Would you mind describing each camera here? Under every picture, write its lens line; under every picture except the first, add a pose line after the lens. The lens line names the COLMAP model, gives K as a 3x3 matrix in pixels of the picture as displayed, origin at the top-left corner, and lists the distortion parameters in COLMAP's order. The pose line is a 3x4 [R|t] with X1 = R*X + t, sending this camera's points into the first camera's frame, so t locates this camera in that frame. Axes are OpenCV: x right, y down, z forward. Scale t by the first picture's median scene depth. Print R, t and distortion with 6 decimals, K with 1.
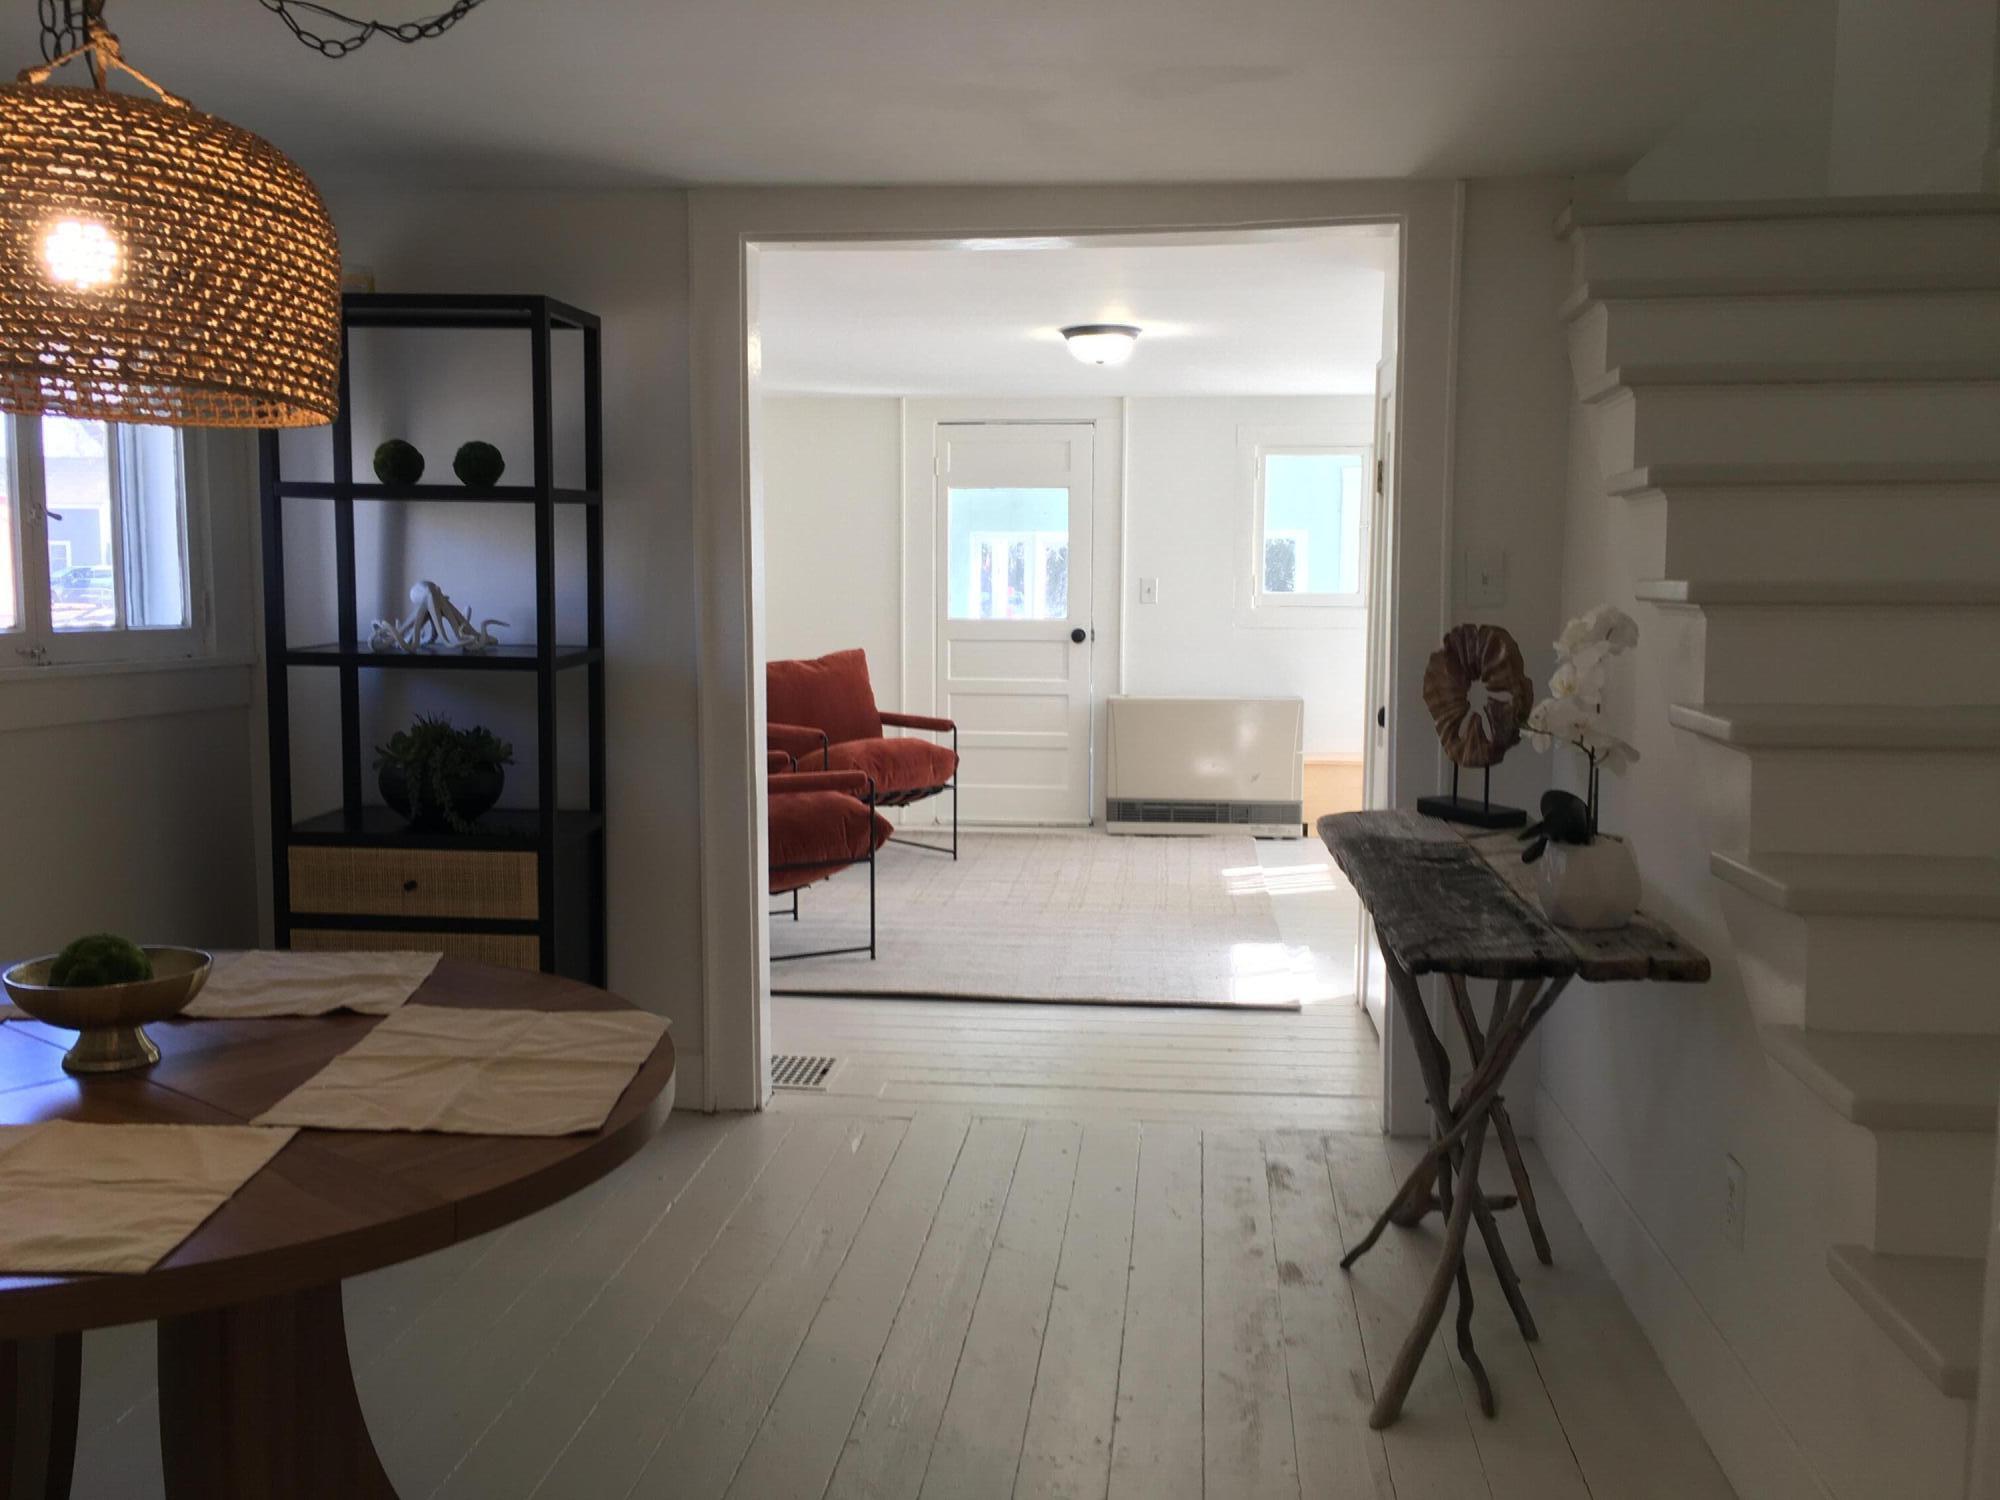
lens RADIAL K [[1685.0, 0, 1015.1], [0, 1685.0, 741.4], [0, 0, 1]] dist [0.088831, -0.112274]
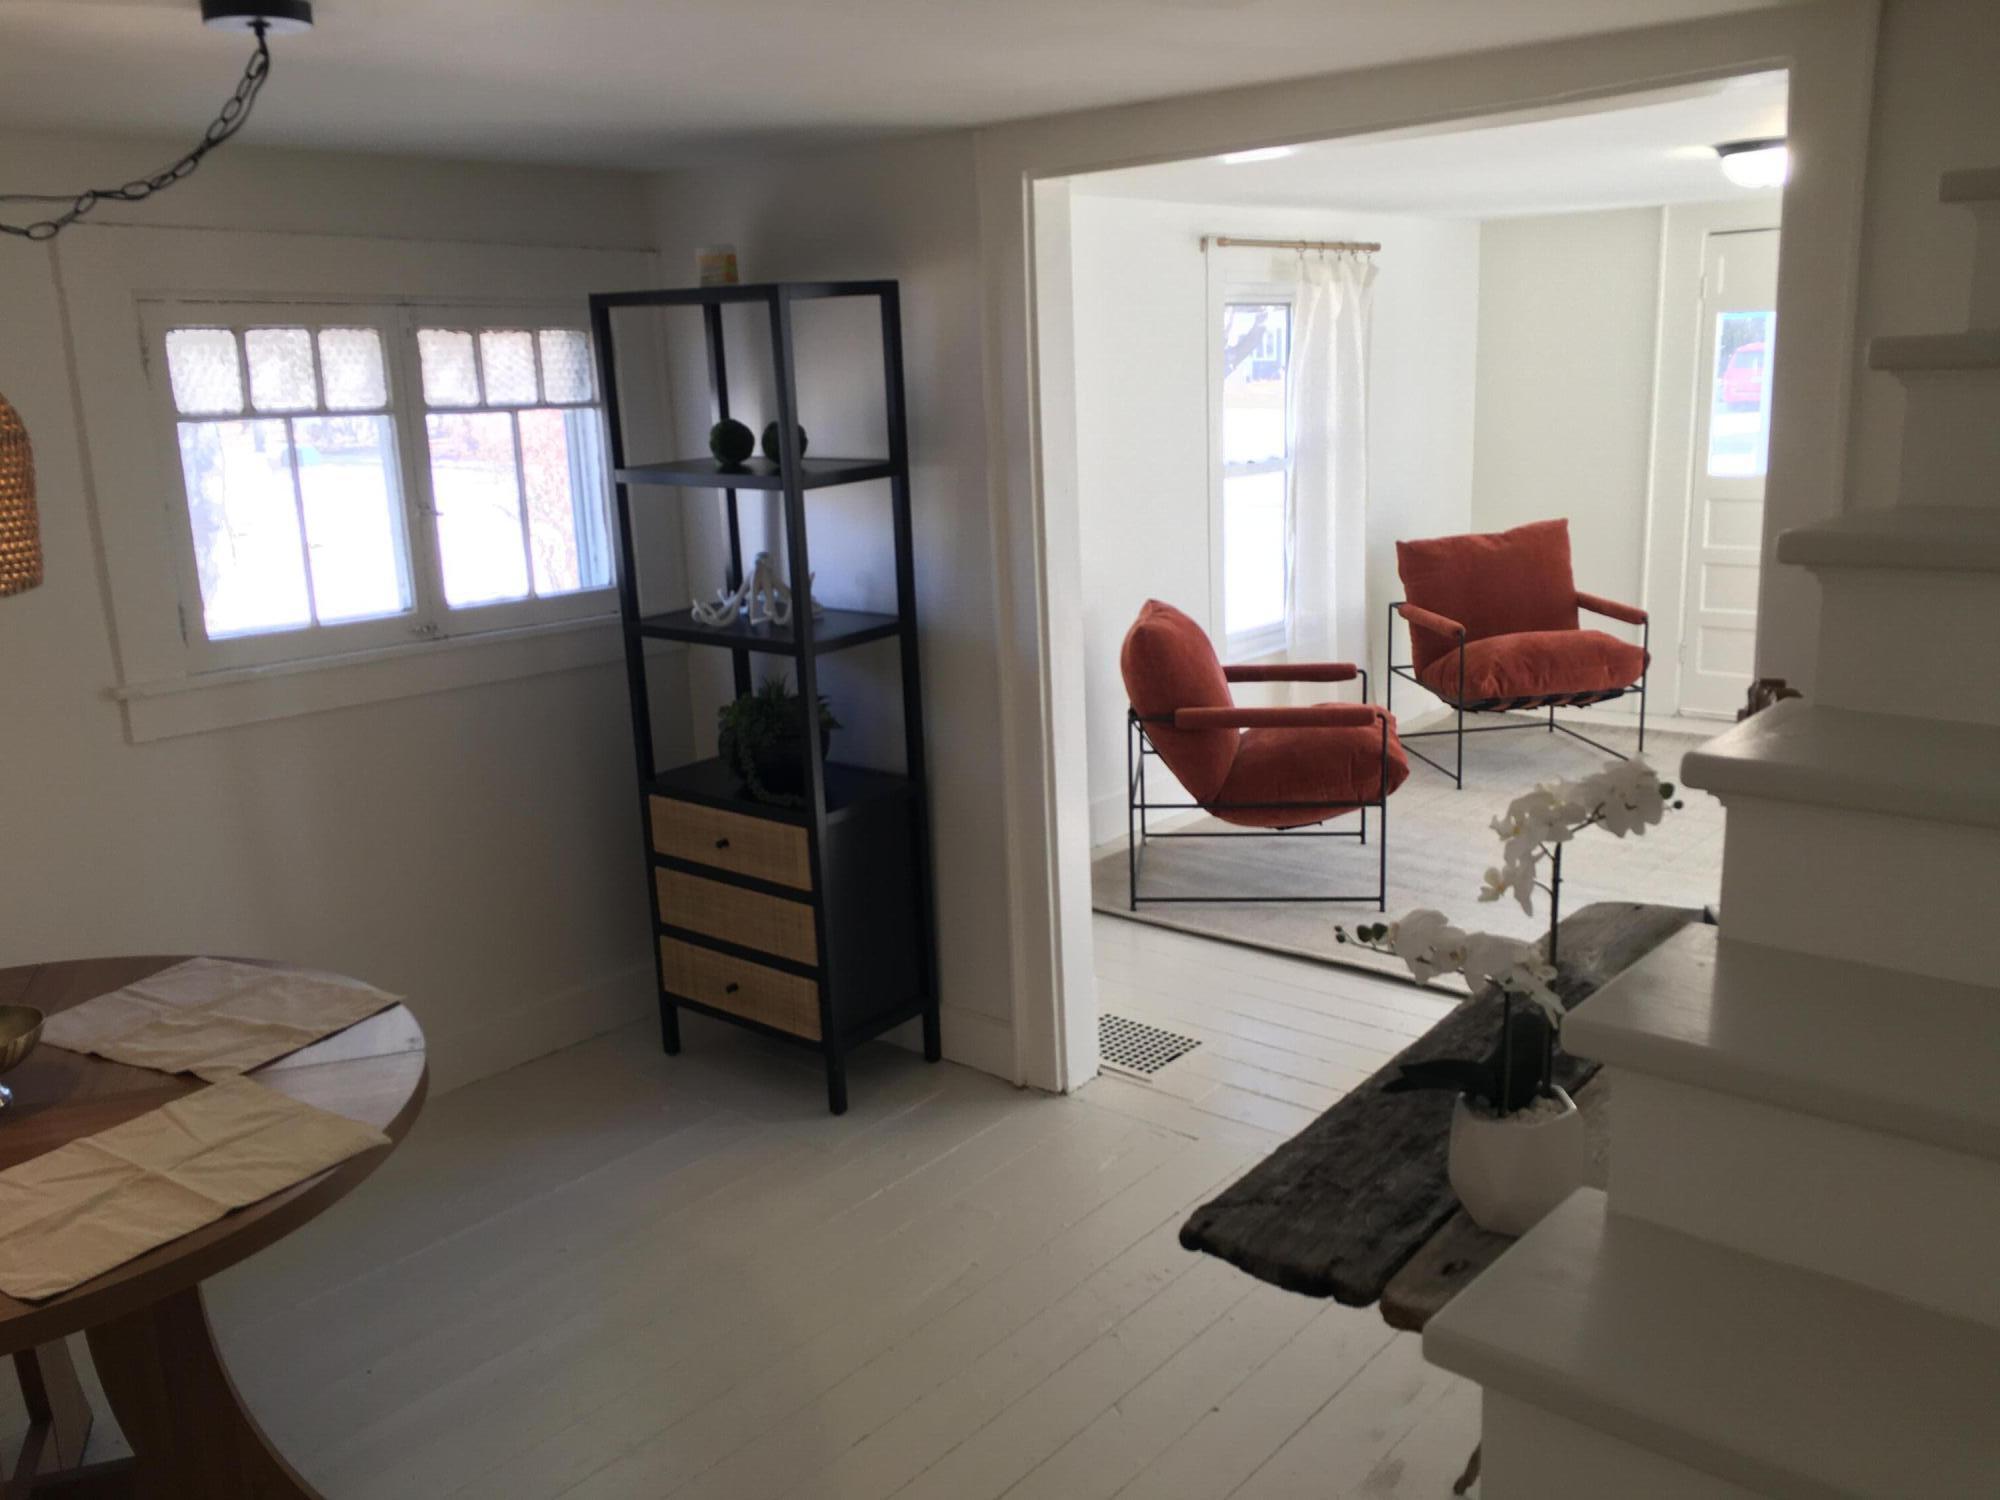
lens RADIAL K [[1685.0, 0, 1015.1], [0, 1685.0, 741.4], [0, 0, 1]] dist [0.088831, -0.112274]
pose [[0.816902, 0.094426, -0.568995, 0.231656], [-0.013810, 0.989427, 0.144372, -0.079125], [0.576611, -0.110080, 0.809569, 0.140616]]
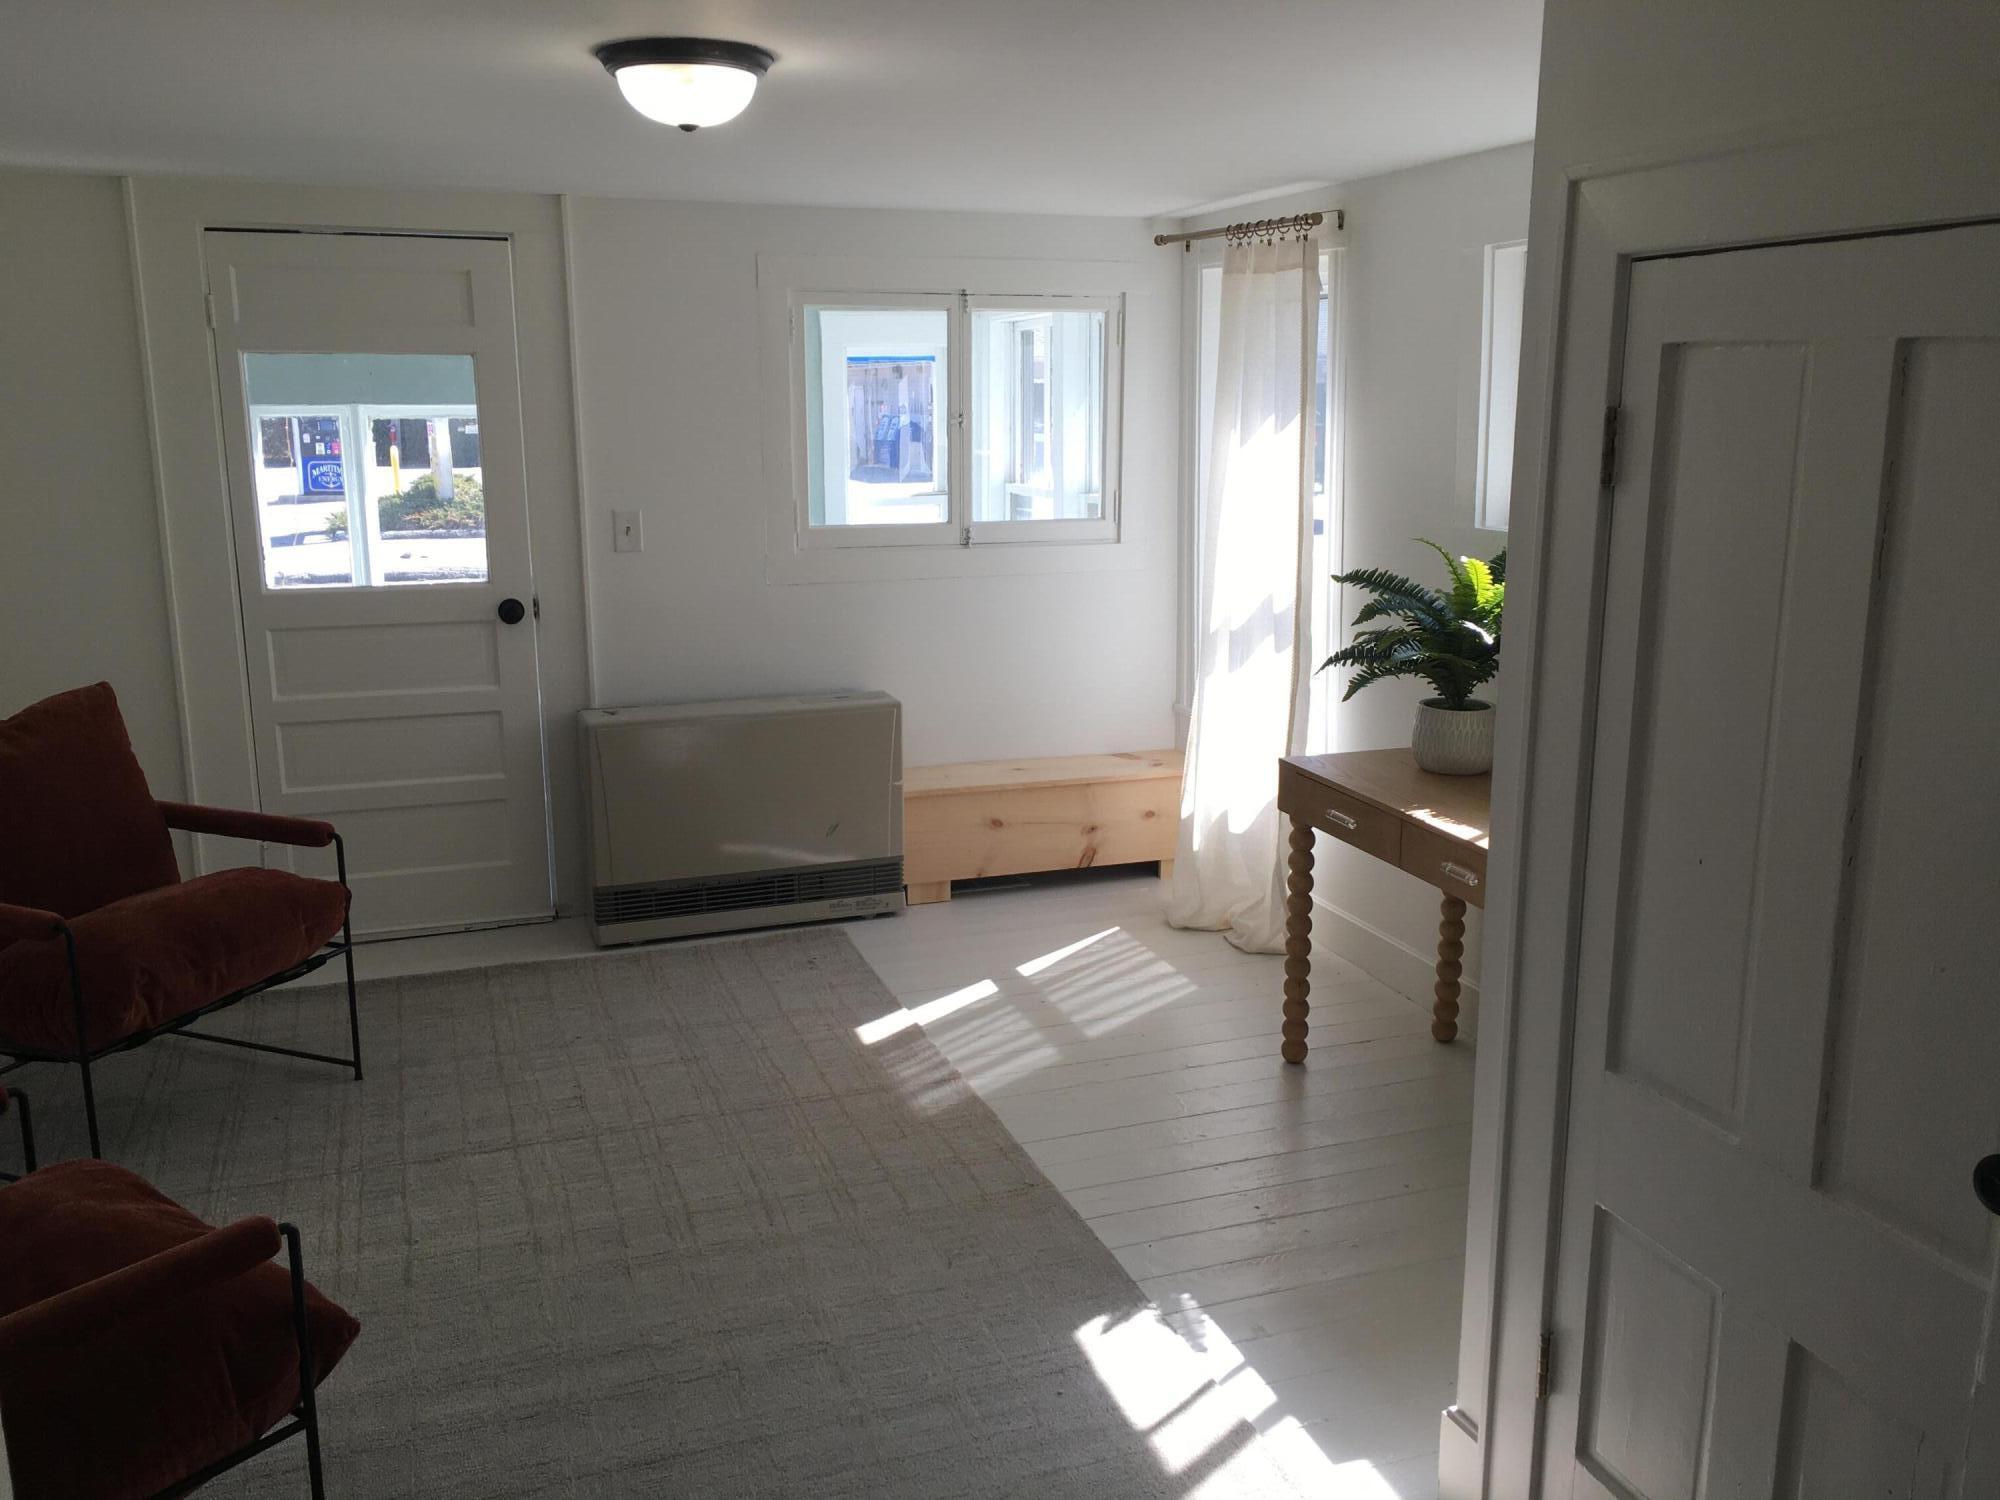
lens RADIAL K [[1672.1, 0, 1000.0], [0, 1672.1, 750.0], [0, 0, 1]] dist [0.042521, -0.009296]
pose [[0.903128, -0.096714, 0.418337, -0.077784], [0.047642, 0.990857, 0.126222, -0.107154], [-0.426720, -0.094064, 0.899479, 0.525301]]
